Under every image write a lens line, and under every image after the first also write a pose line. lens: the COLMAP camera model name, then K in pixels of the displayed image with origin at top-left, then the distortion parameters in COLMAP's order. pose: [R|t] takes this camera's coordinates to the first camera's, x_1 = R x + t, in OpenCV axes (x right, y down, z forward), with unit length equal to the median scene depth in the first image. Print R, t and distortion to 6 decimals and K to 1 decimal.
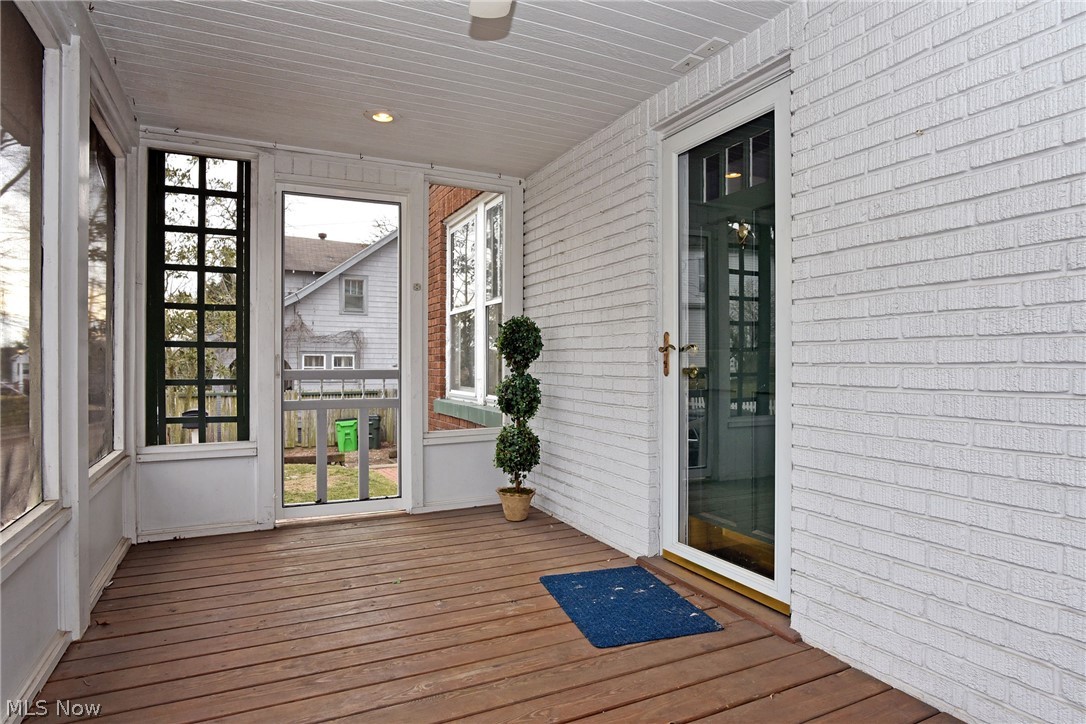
lens RADIAL K [[626.2, 0, 541.1], [0, 626.2, 365.1], [0, 0, 1]] dist [-0.039139, 0.015218]
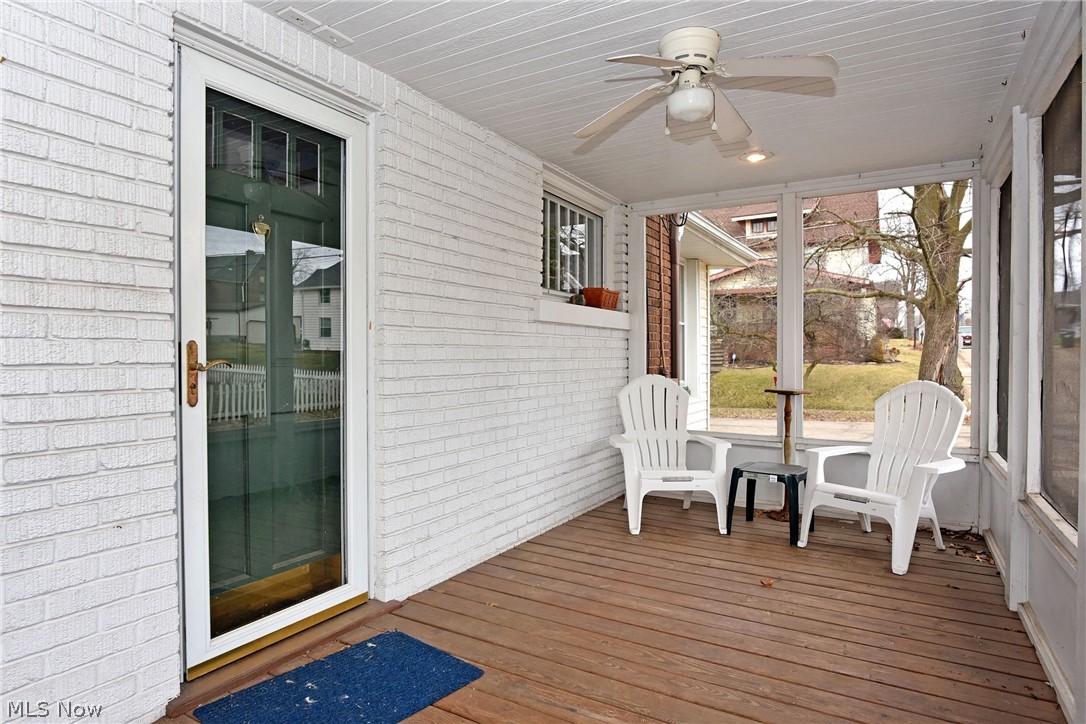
lens RADIAL K [[626.2, 0, 541.1], [0, 626.2, 365.1], [0, 0, 1]] dist [-0.039139, 0.015218]
pose [[-0.564976, -0.016092, 0.824950, -0.684624], [0.001651, 0.999786, 0.020633, -0.049133], [-0.825106, 0.013019, -0.564828, 1.317406]]
